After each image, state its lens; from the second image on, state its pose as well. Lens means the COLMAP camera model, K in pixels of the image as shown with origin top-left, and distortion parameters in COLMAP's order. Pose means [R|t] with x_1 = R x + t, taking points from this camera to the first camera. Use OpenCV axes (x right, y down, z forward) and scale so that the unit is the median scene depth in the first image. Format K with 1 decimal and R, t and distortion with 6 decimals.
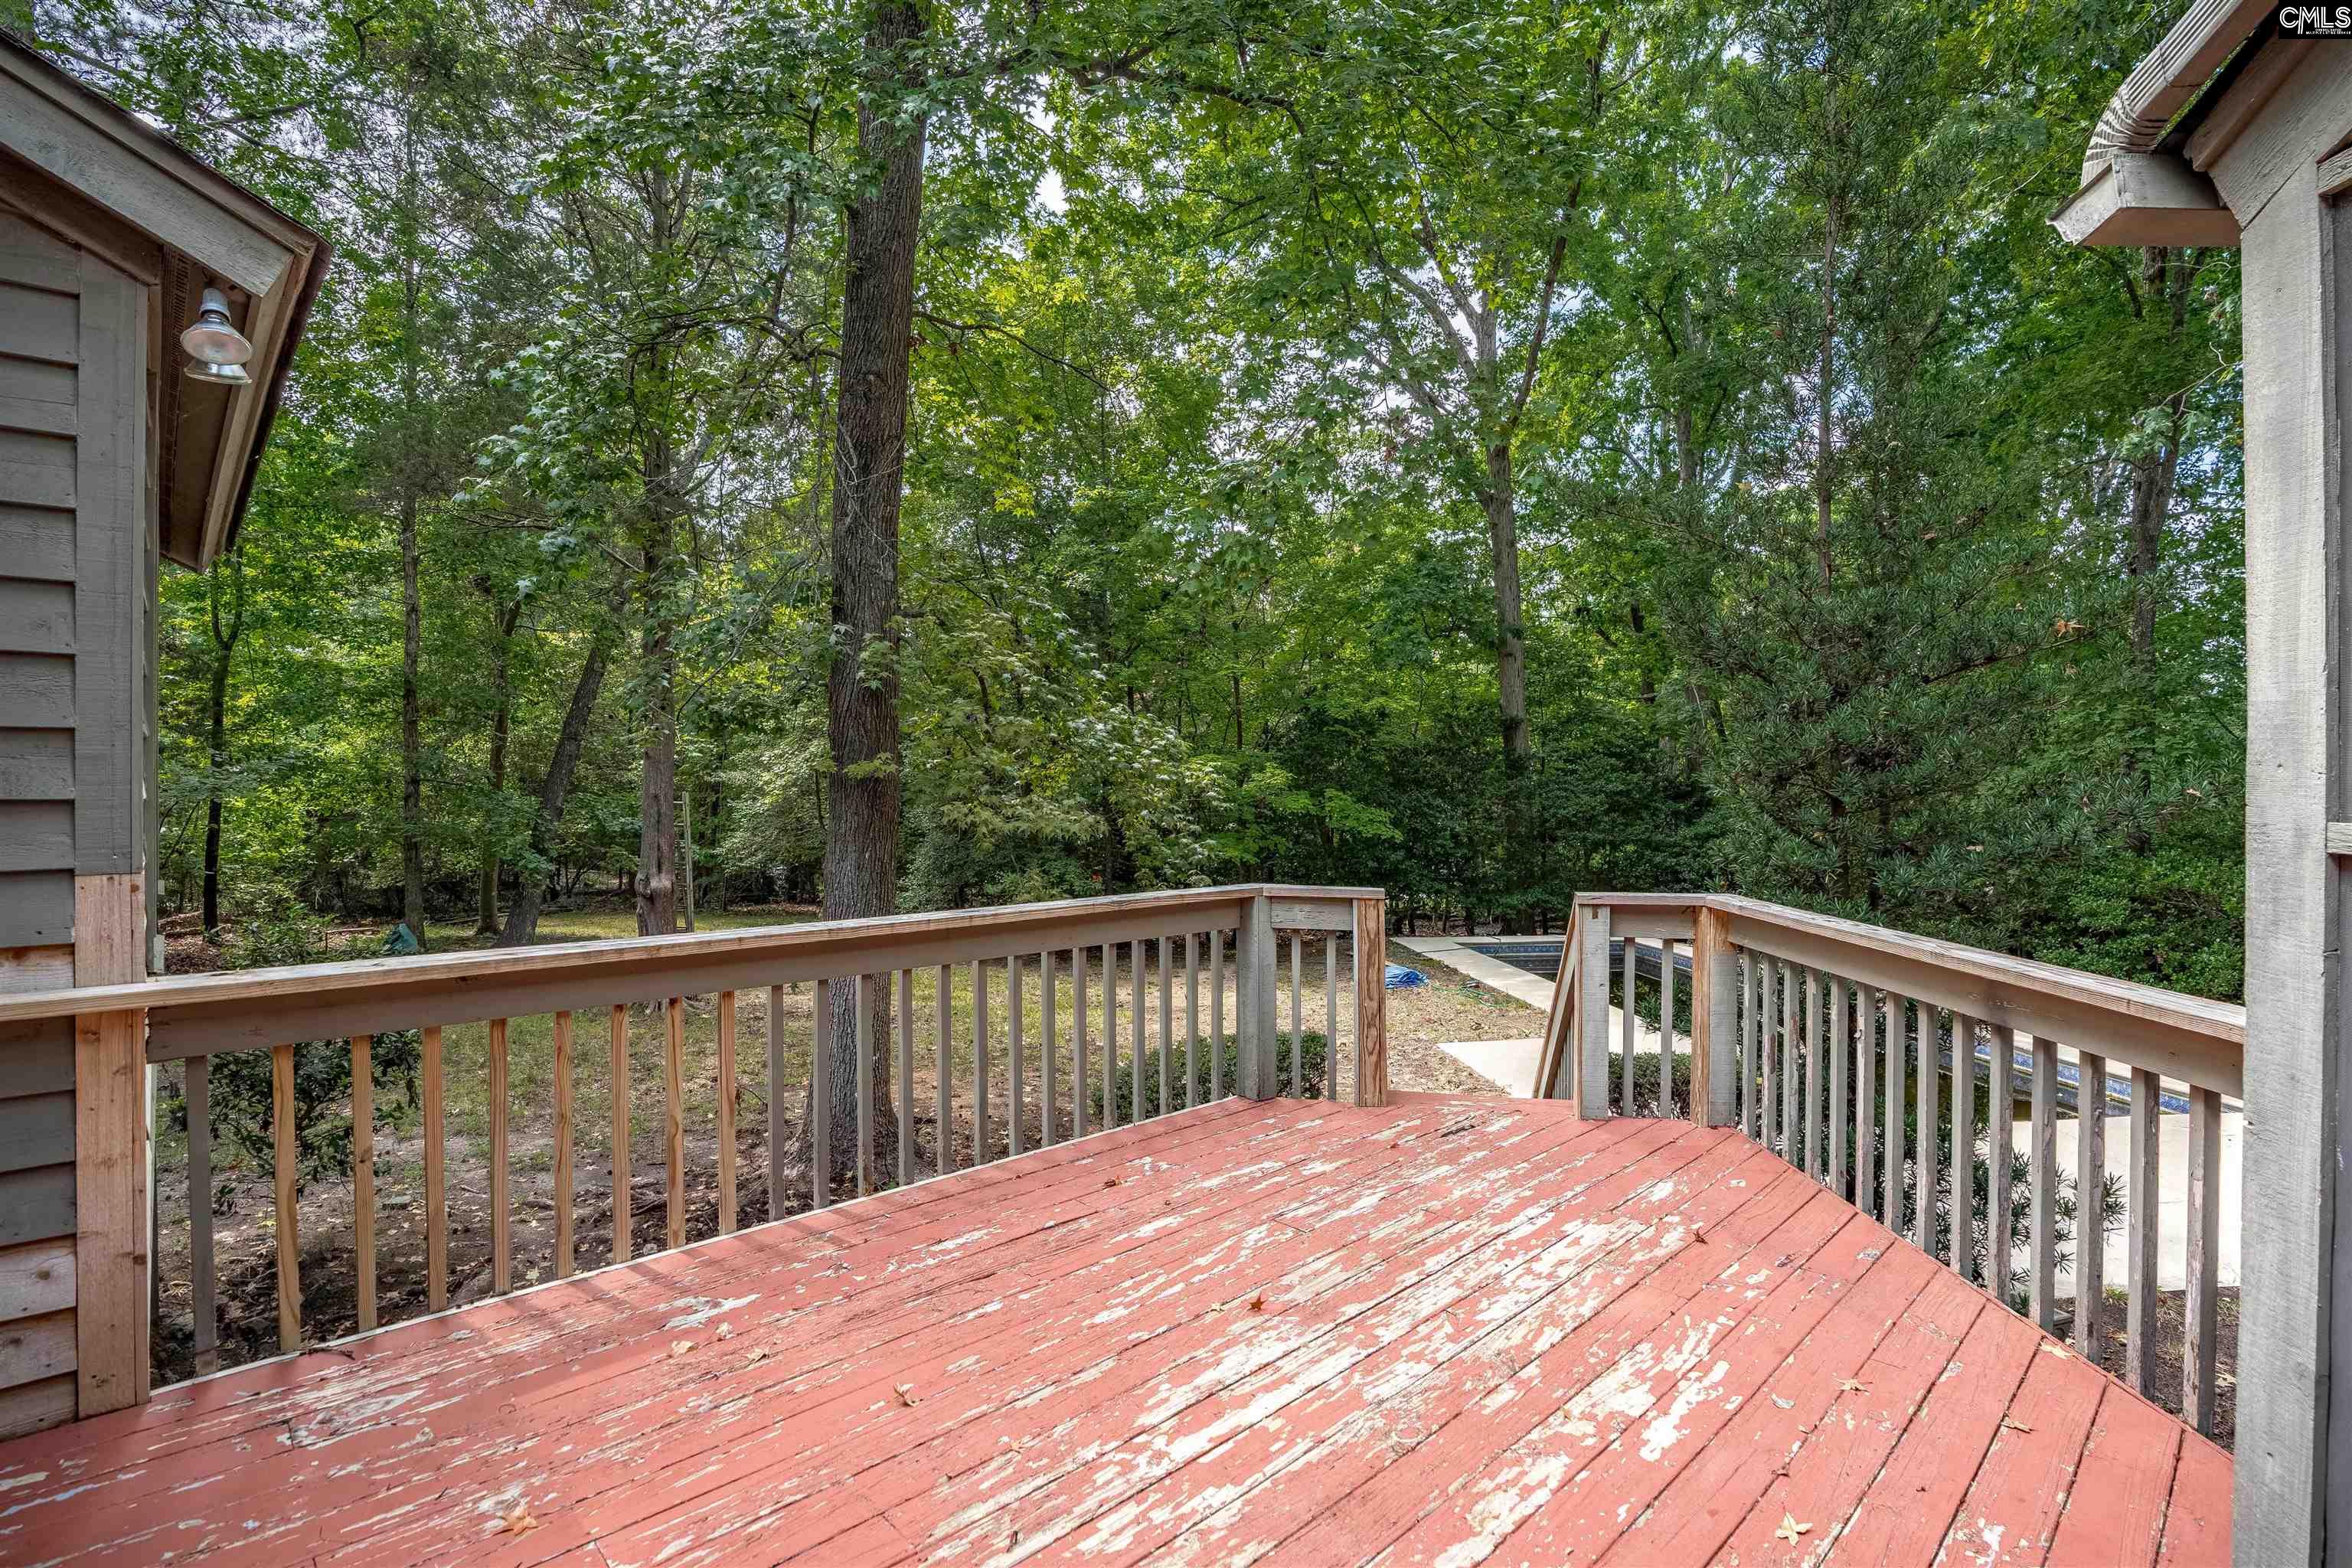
lens RADIAL K [[1096.7, 0, 1168.2], [0, 1096.7, 787.8], [0, 0, 1]] dist [-0.002291, -0.000234]
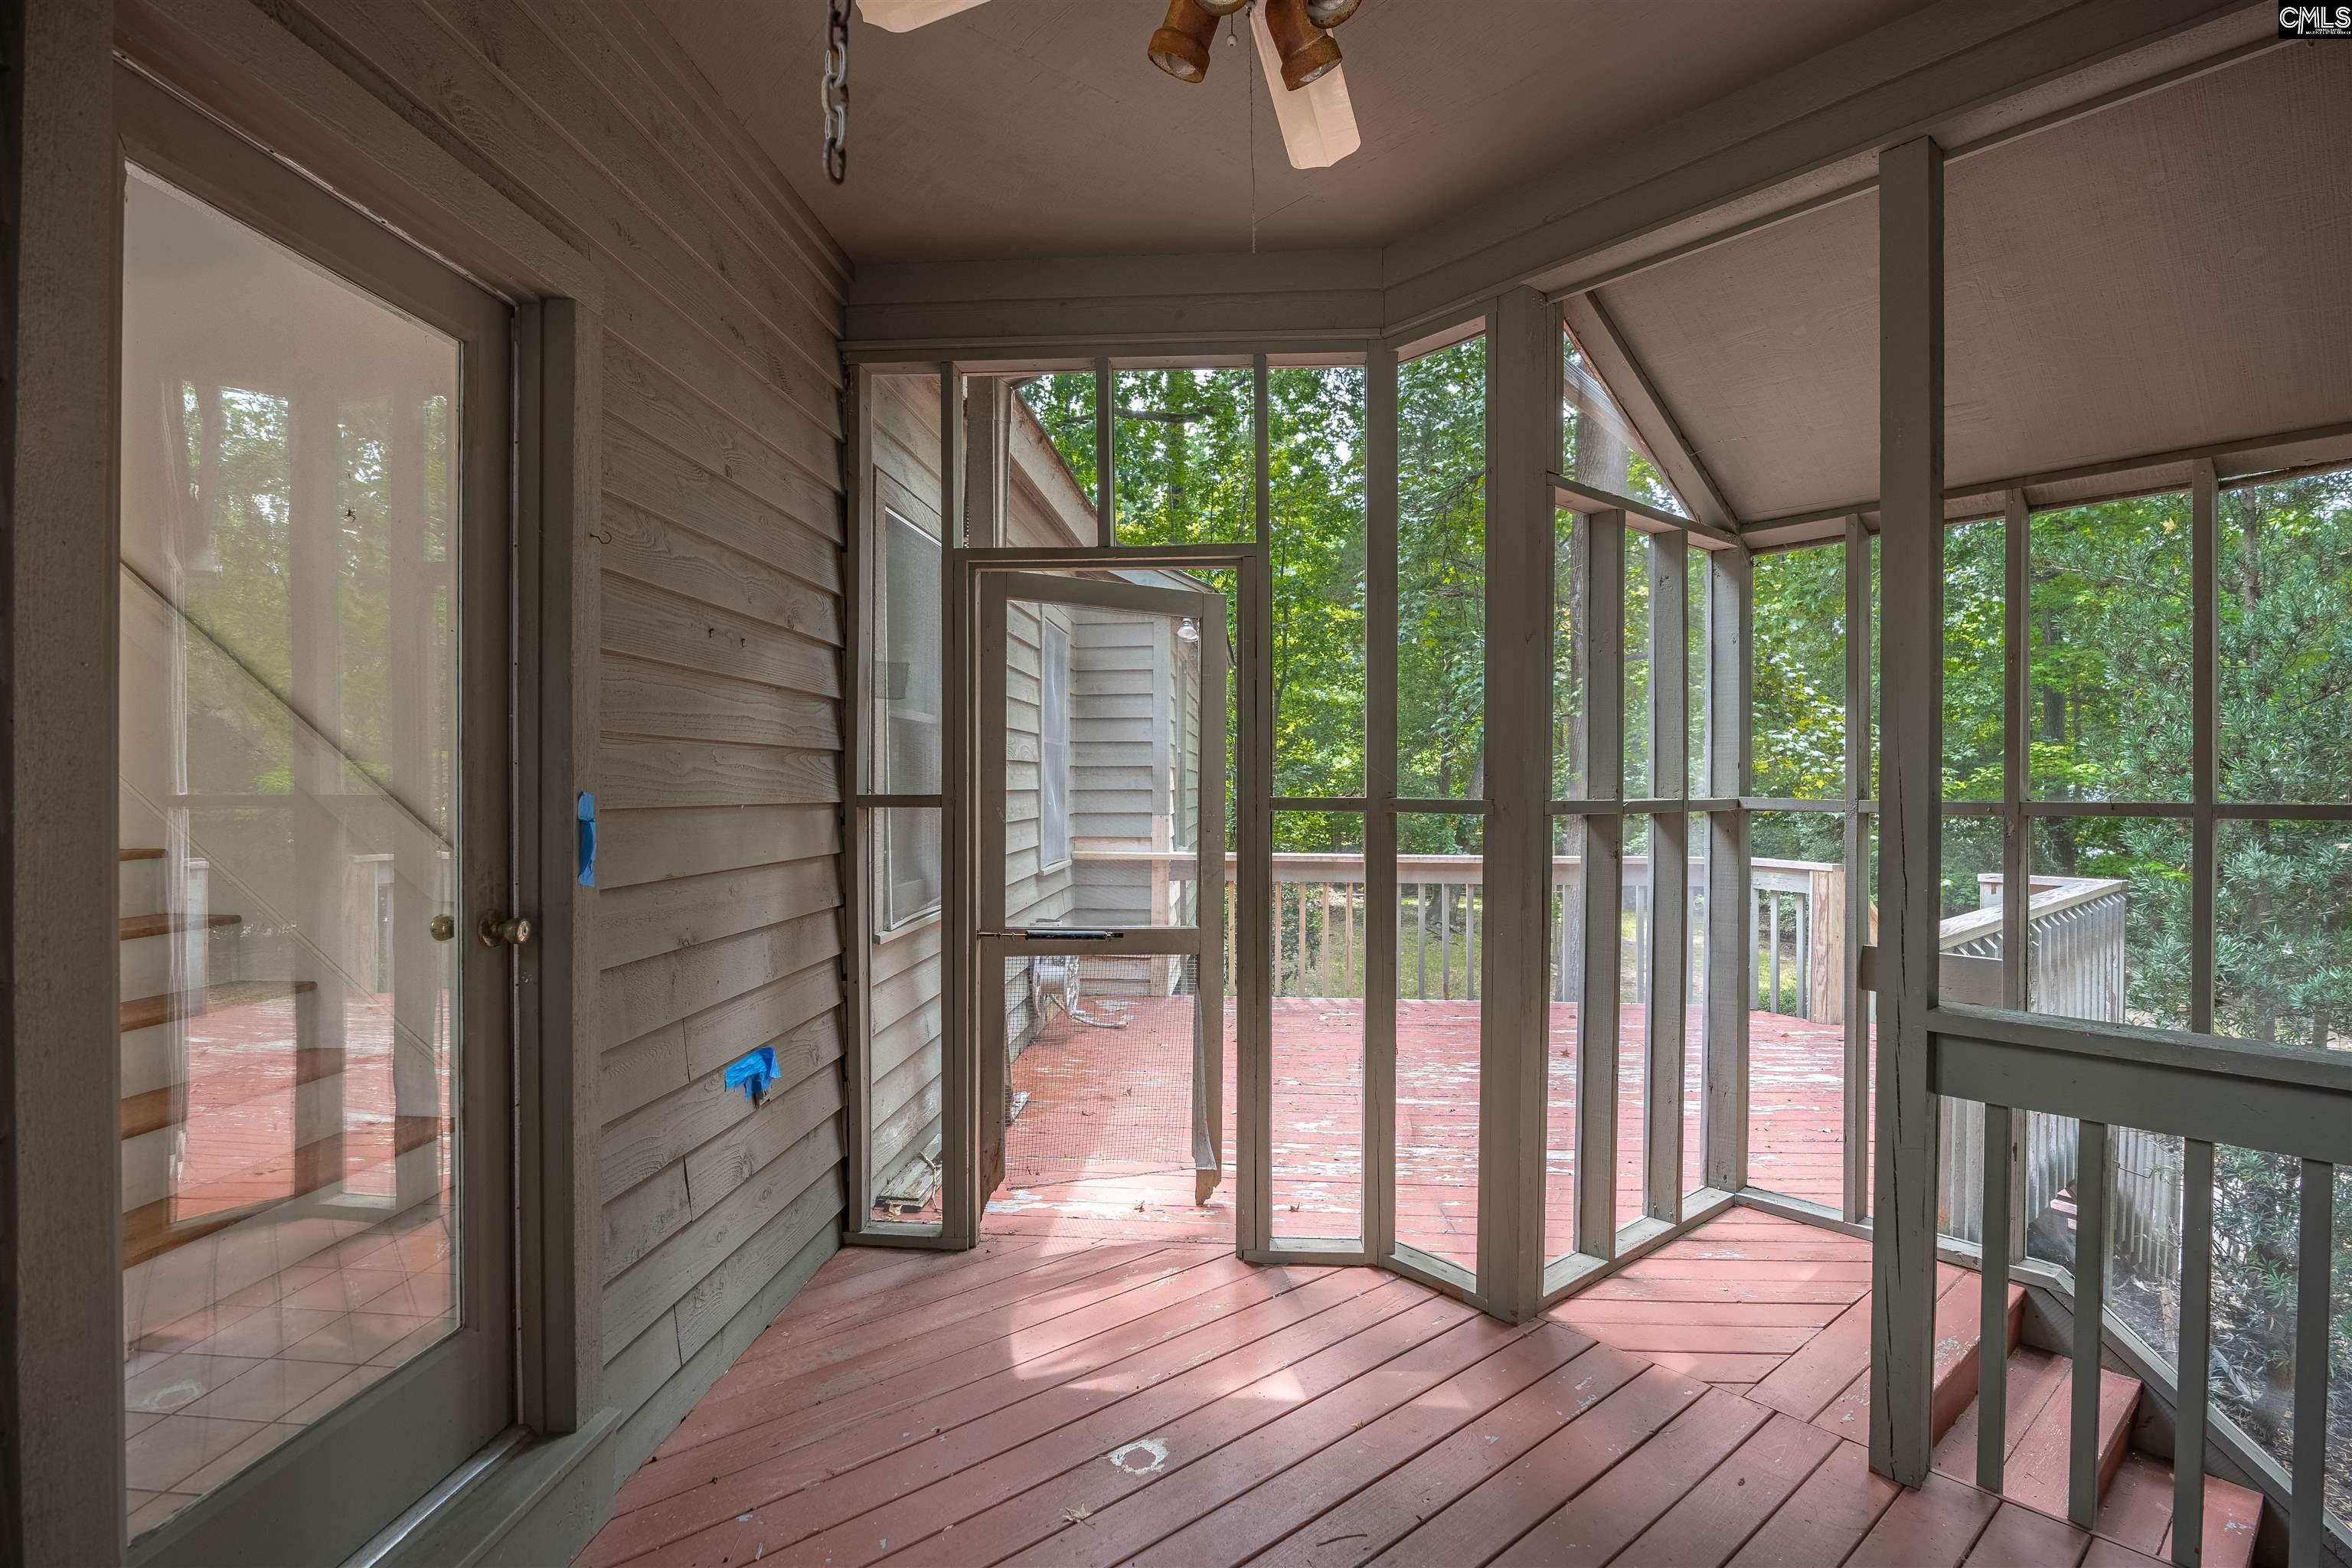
lens RADIAL K [[1096.7, 0, 1180.7], [0, 1096.7, 789.8], [0, 0, 1]] dist [-0.002291, -0.000234]
pose [[0.681780, 0.004080, -0.731546, 0.630738], [-0.005634, 0.999984, 0.000327, 0.004929], [0.731536, 0.003898, 0.681792, -0.499104]]
